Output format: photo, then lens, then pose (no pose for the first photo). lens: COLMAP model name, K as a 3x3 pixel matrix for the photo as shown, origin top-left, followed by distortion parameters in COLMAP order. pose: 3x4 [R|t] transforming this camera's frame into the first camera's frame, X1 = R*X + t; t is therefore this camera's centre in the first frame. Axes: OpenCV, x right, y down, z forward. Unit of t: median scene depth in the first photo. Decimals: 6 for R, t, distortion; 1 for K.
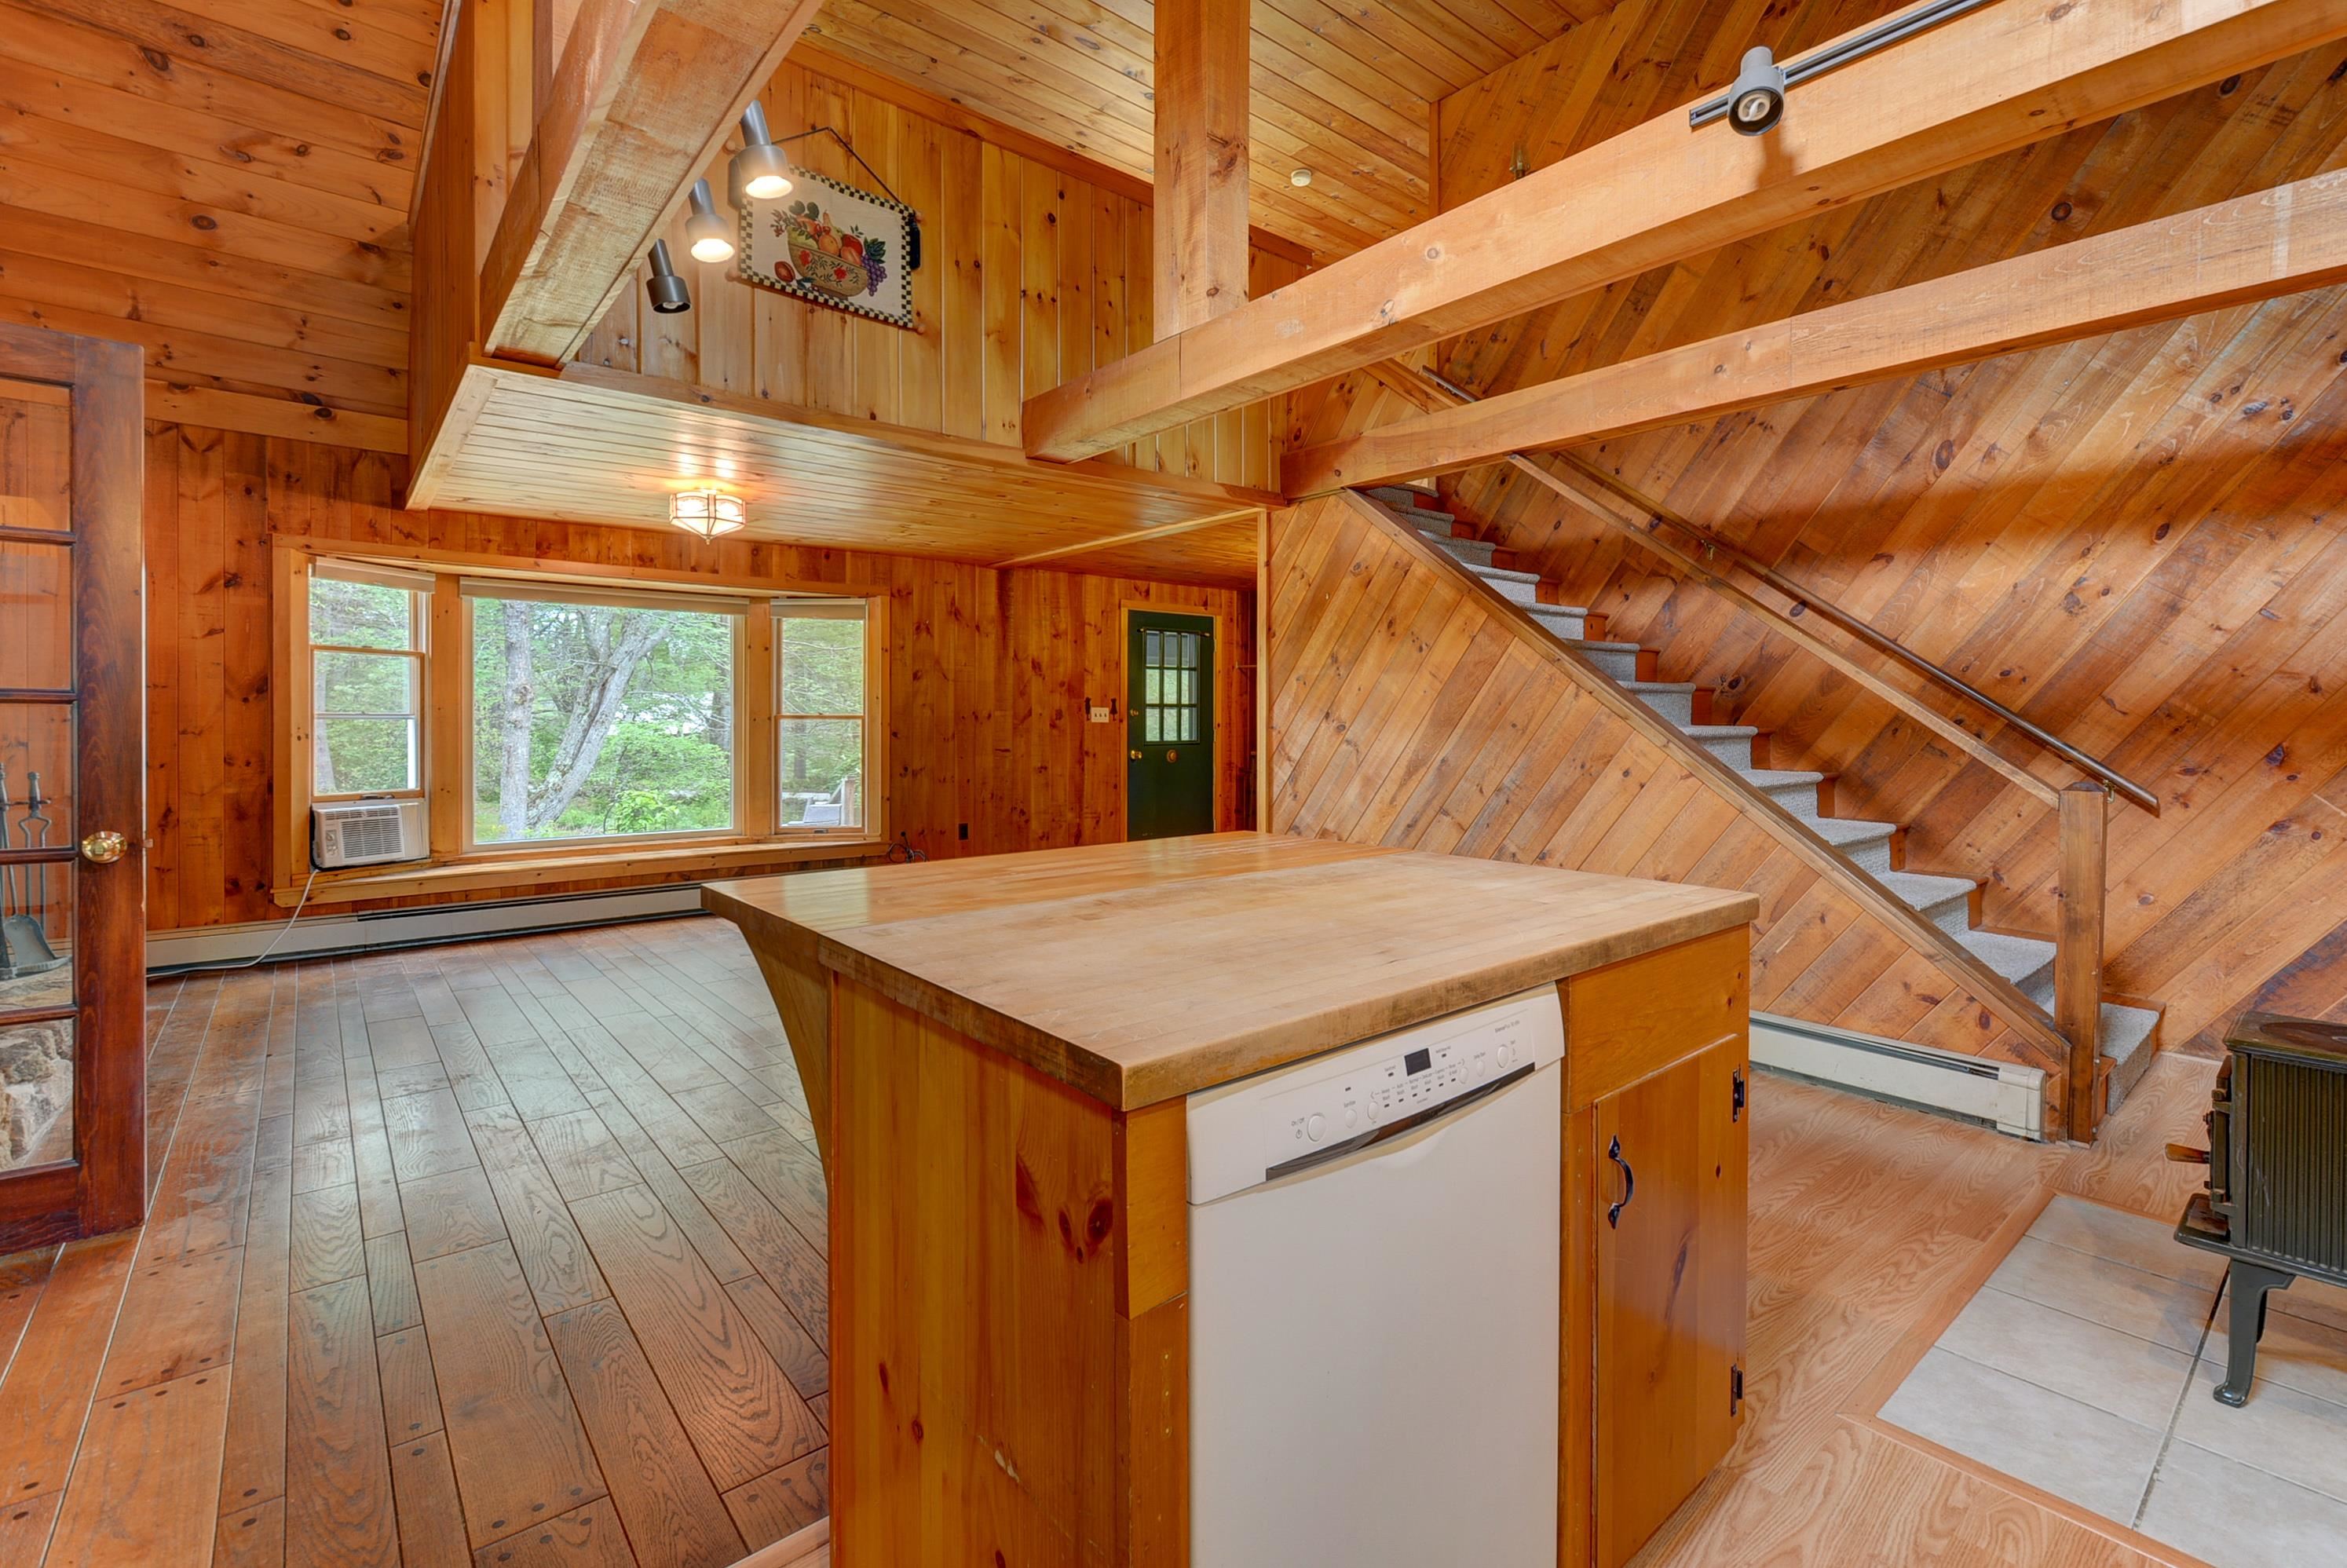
lens RADIAL K [[1046.4, 0, 1203.1], [0, 1046.4, 724.9], [0, 0, 1]] dist [-0.001222, -0.002459]
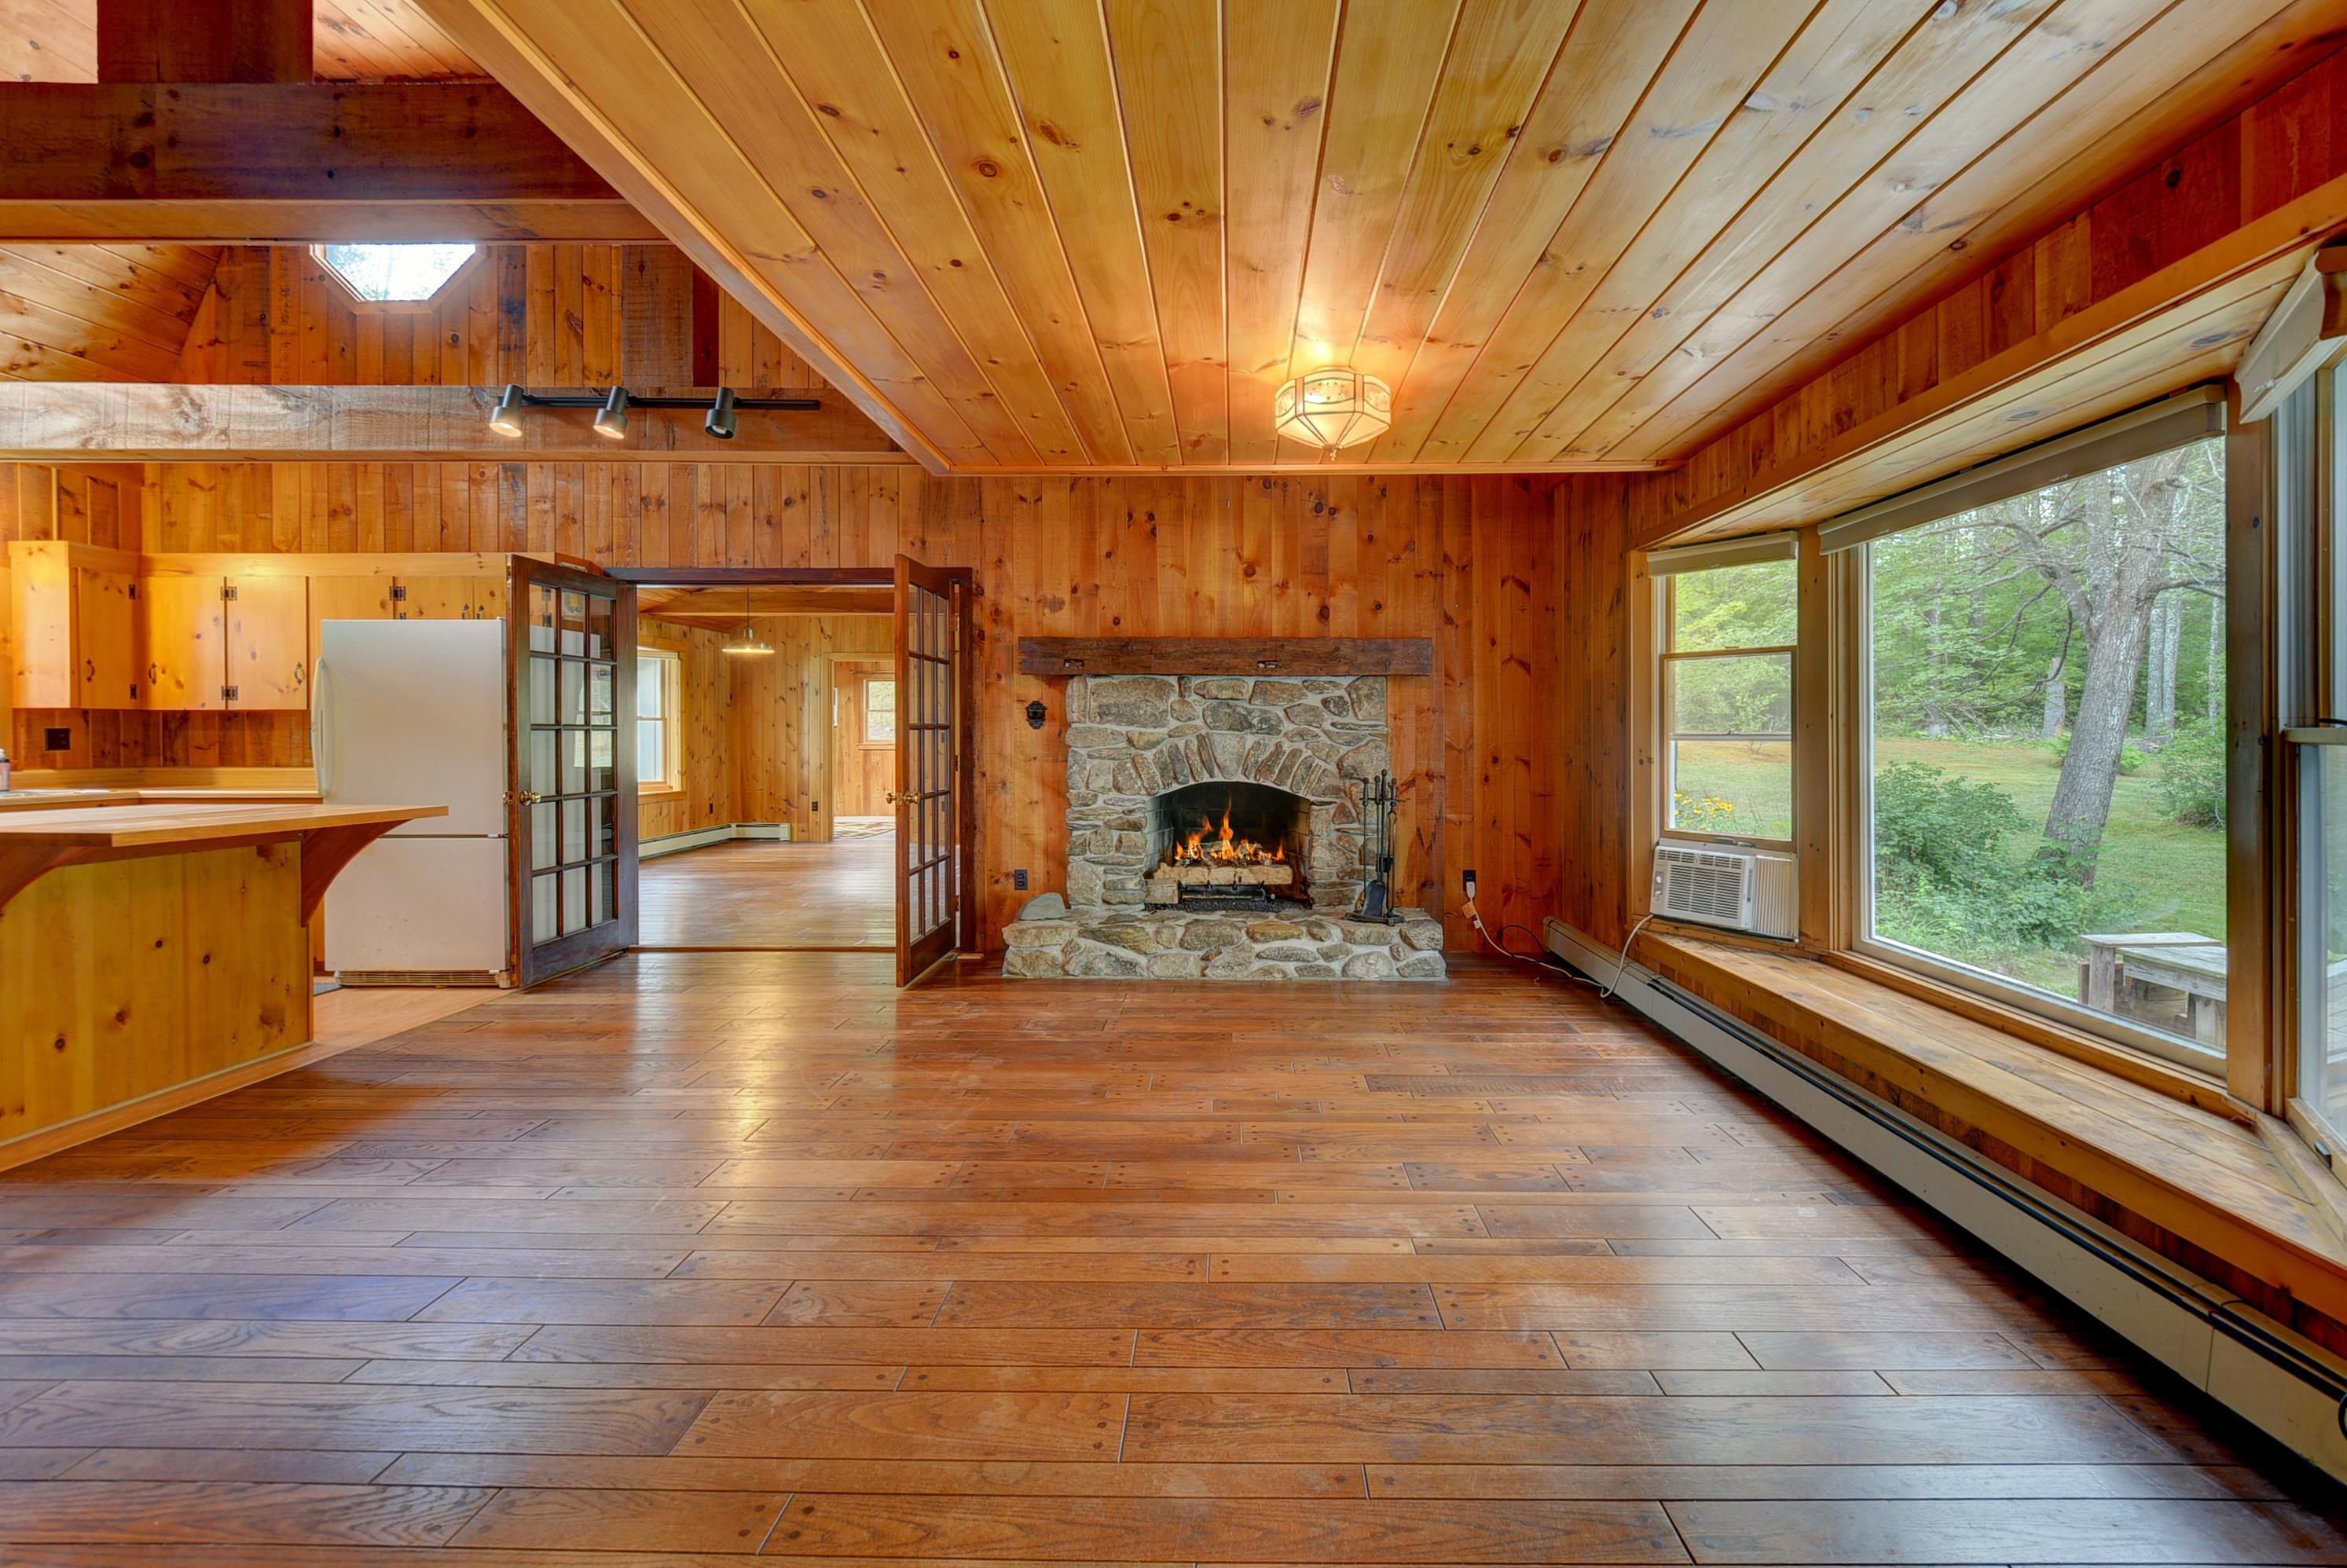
lens RADIAL K [[1046.3, 0, 1234.2], [0, 1046.3, 741.6], [0, 0, 1]] dist [-0.001222, -0.002459]
pose [[-0.664805, 0.000152, -0.747017, 0.035340], [-0.006202, 0.999964, 0.005723, -0.008809], [0.746991, 0.008438, -0.664780, 1.555128]]
